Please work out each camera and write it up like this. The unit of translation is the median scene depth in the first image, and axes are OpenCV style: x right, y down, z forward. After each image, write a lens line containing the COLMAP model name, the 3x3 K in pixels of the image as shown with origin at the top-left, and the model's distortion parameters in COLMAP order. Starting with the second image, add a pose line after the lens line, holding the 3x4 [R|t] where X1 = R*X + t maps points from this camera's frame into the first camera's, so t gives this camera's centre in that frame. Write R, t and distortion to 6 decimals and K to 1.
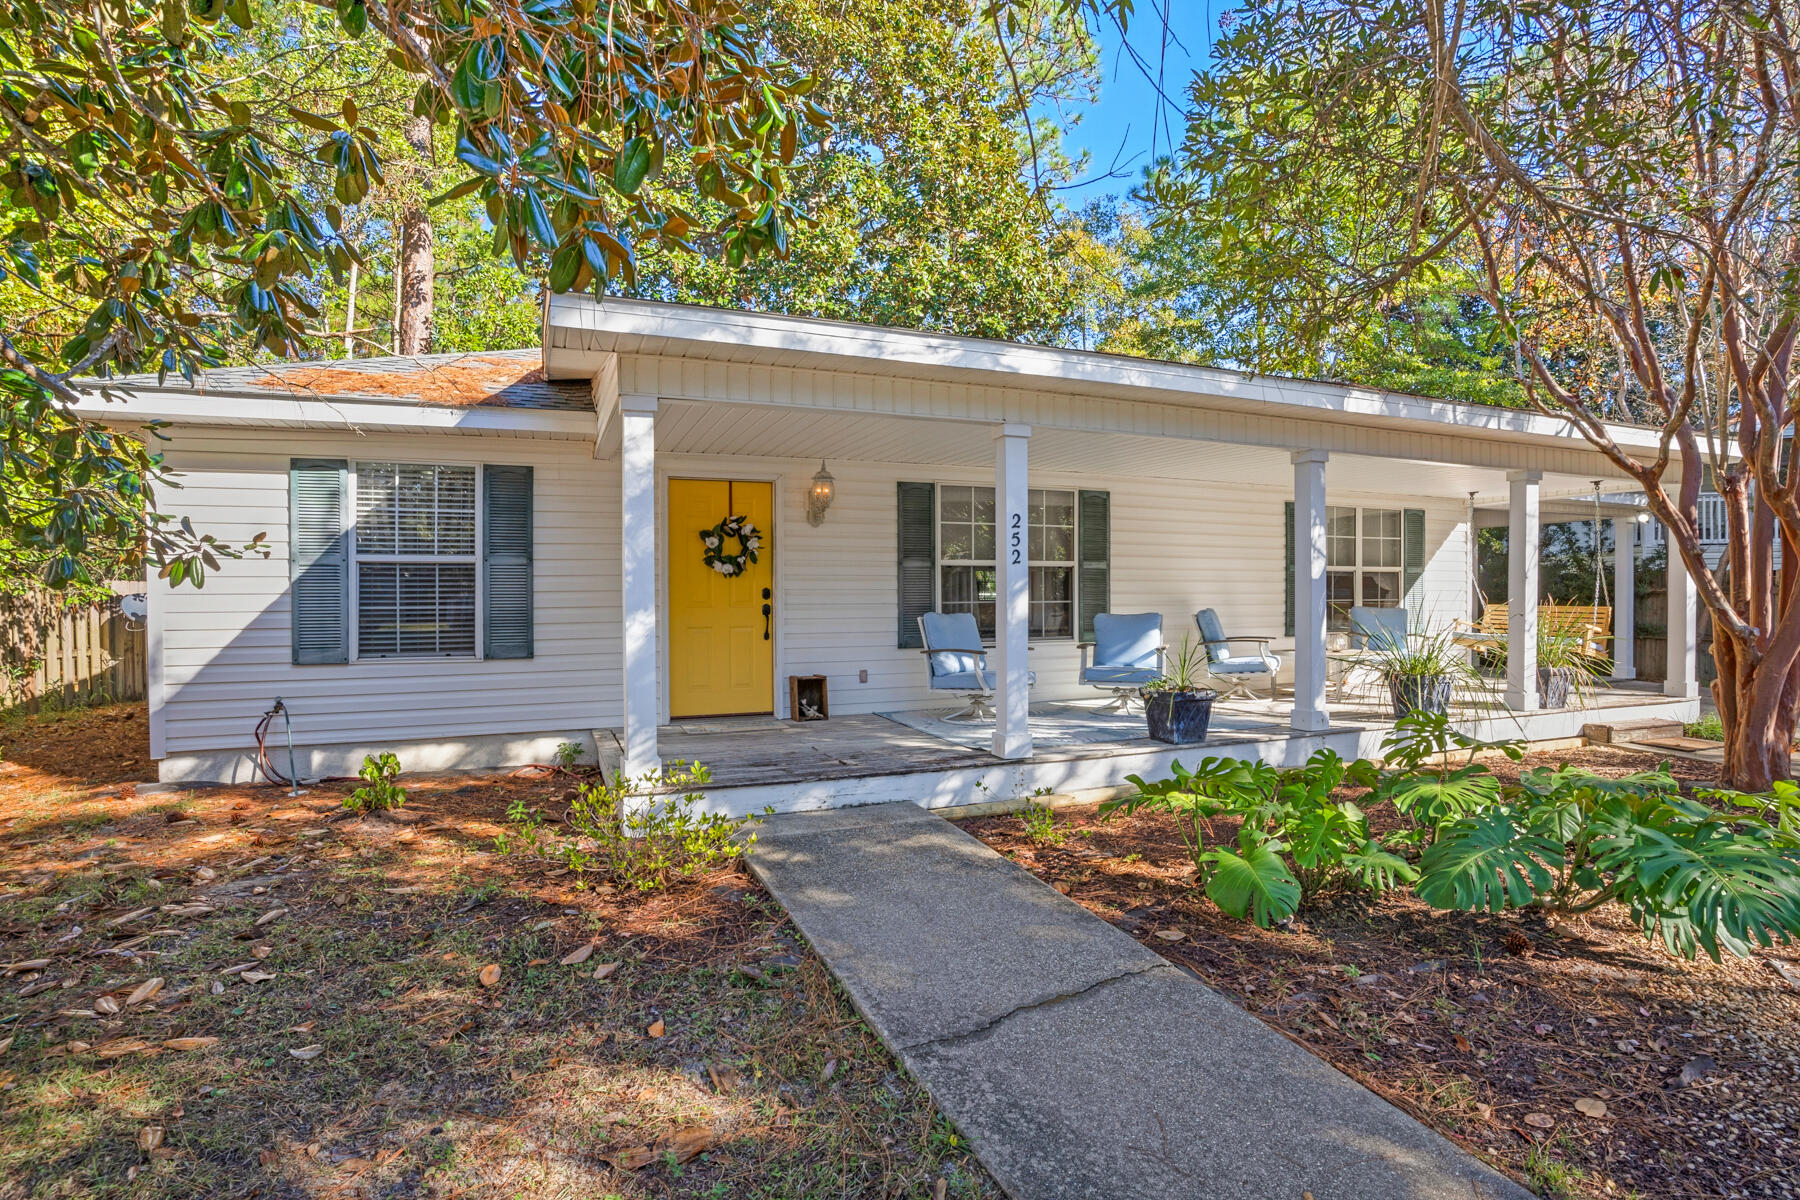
lens RADIAL K [[949.9, 0, 901.6], [0, 949.9, 598.0], [0, 0, 1]] dist [-0.043131, 0.001290]
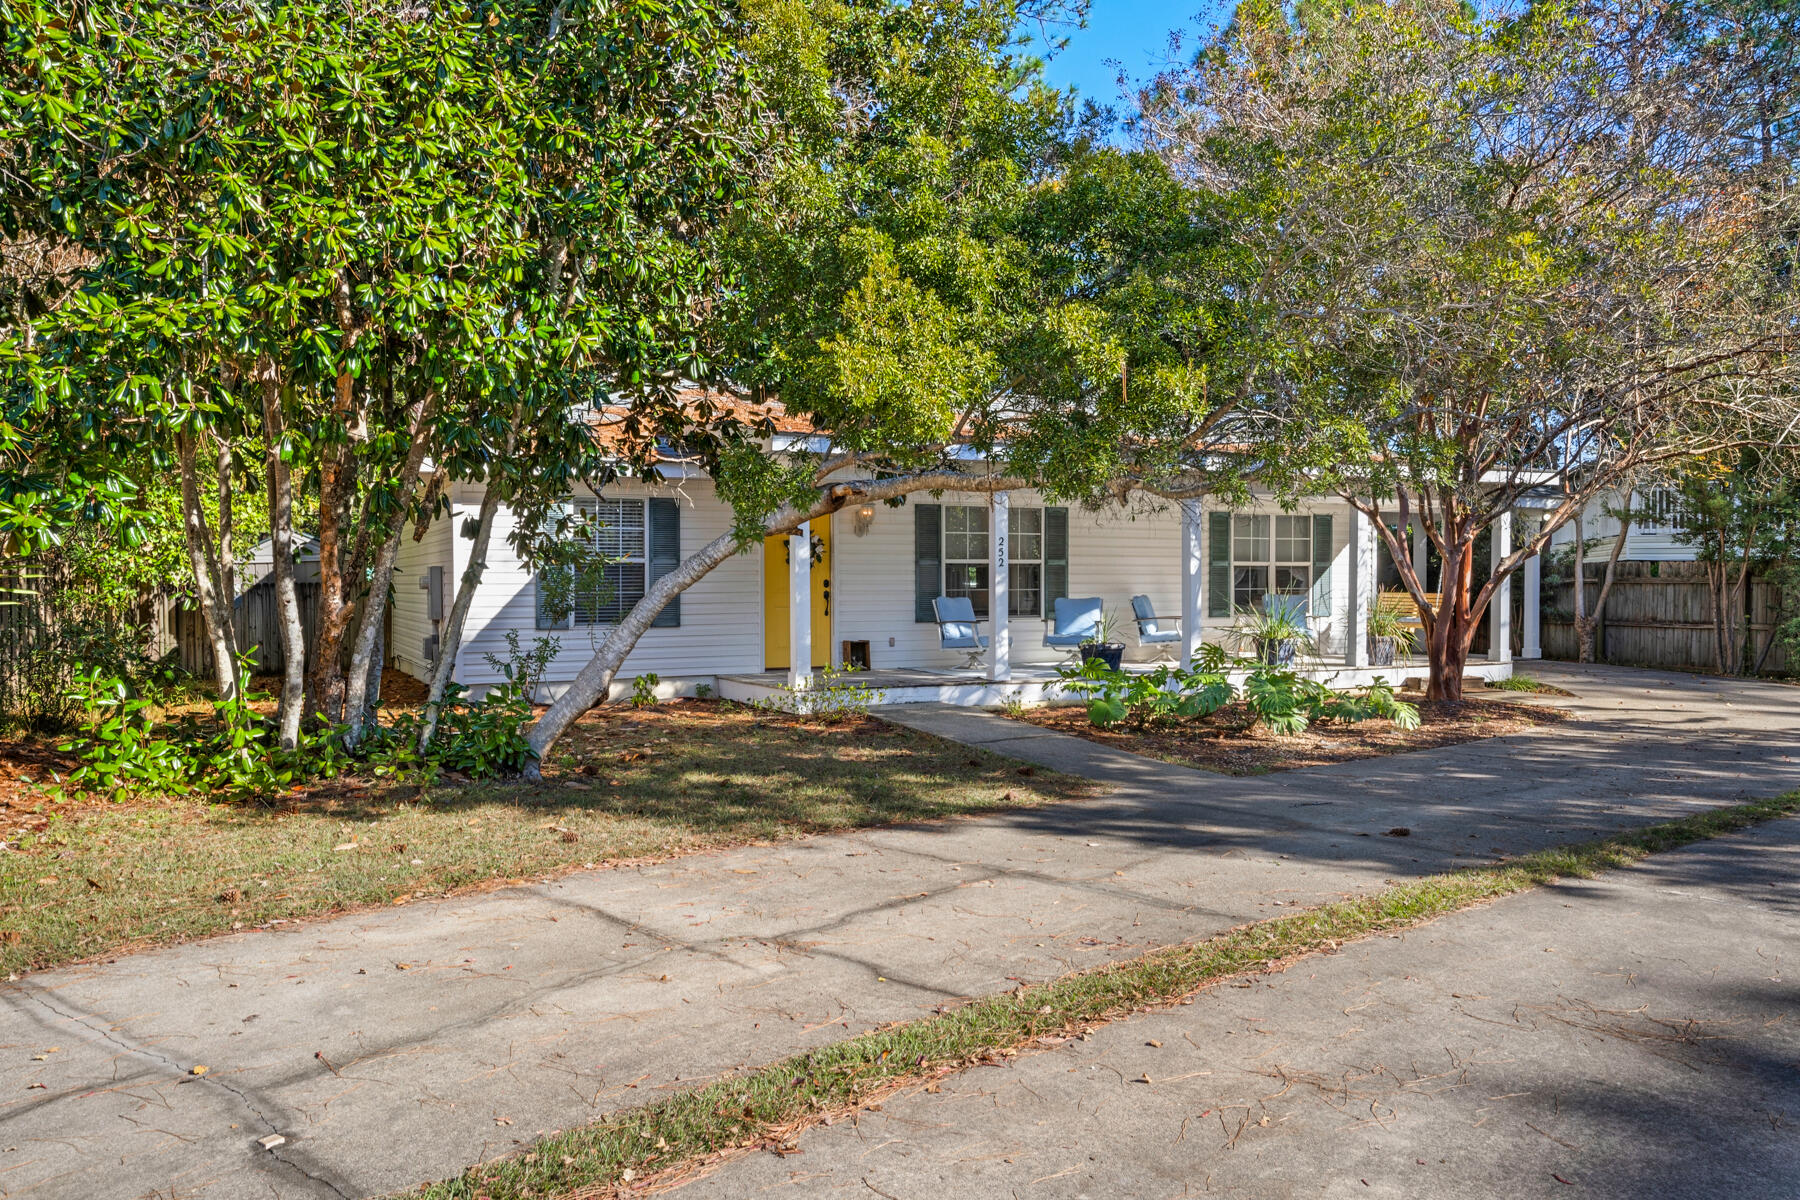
lens RADIAL K [[1420.3, 0, 895.7], [0, 1420.3, 601.6], [0, 0, 1]] dist [0.049988, 0.000587]
pose [[0.998356, -0.000015, 0.057317, -0.153324], [-0.000499, 0.999960, 0.008956, 0.003231], [-0.057315, -0.008970, 0.998316, -1.096618]]
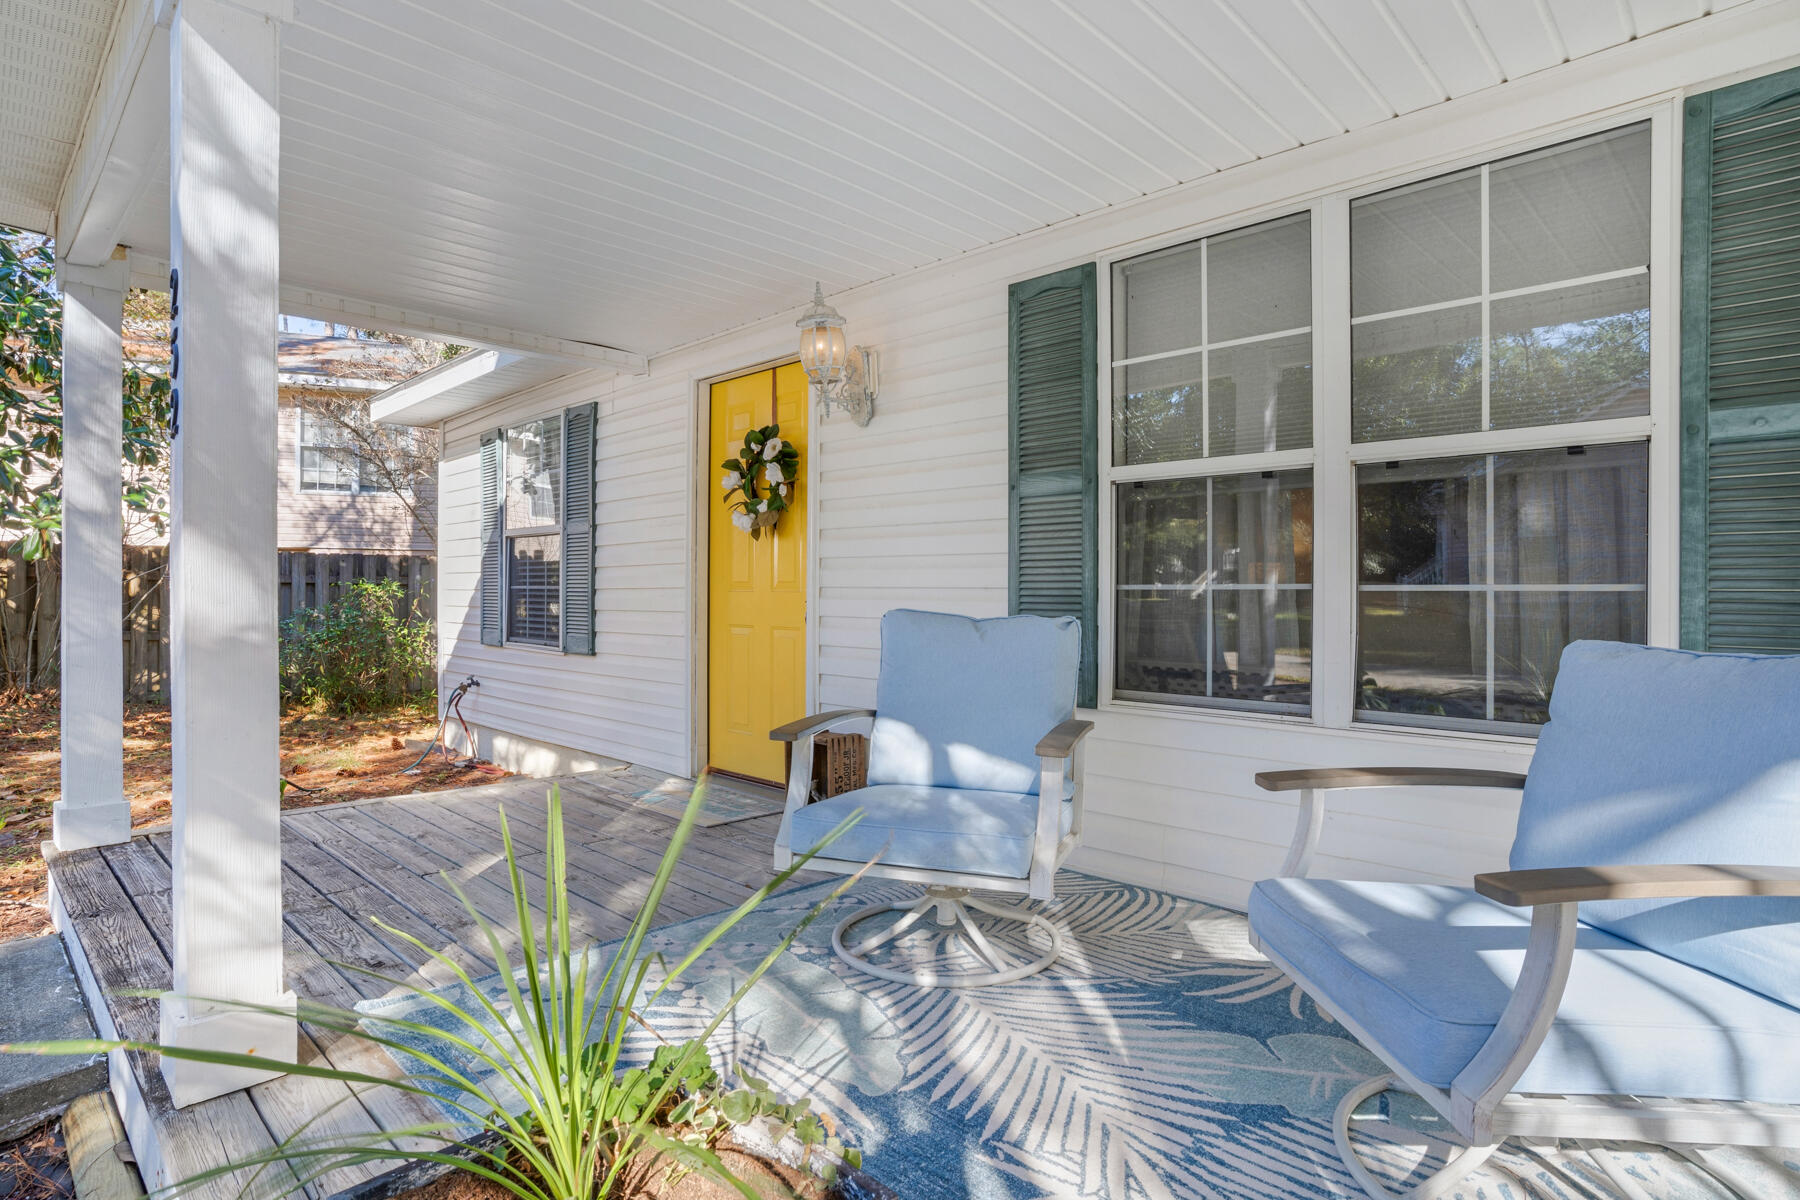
lens RADIAL K [[968.3, 0, 906.2], [0, 968.3, 583.1], [0, 0, 1]] dist [-0.004671, -0.000010]
pose [[0.398266, 0.004857, -0.917257, 0.354852], [0.000642, 0.999984, 0.005573, 0.001493], [0.917270, -0.002808, 0.398257, 0.795166]]
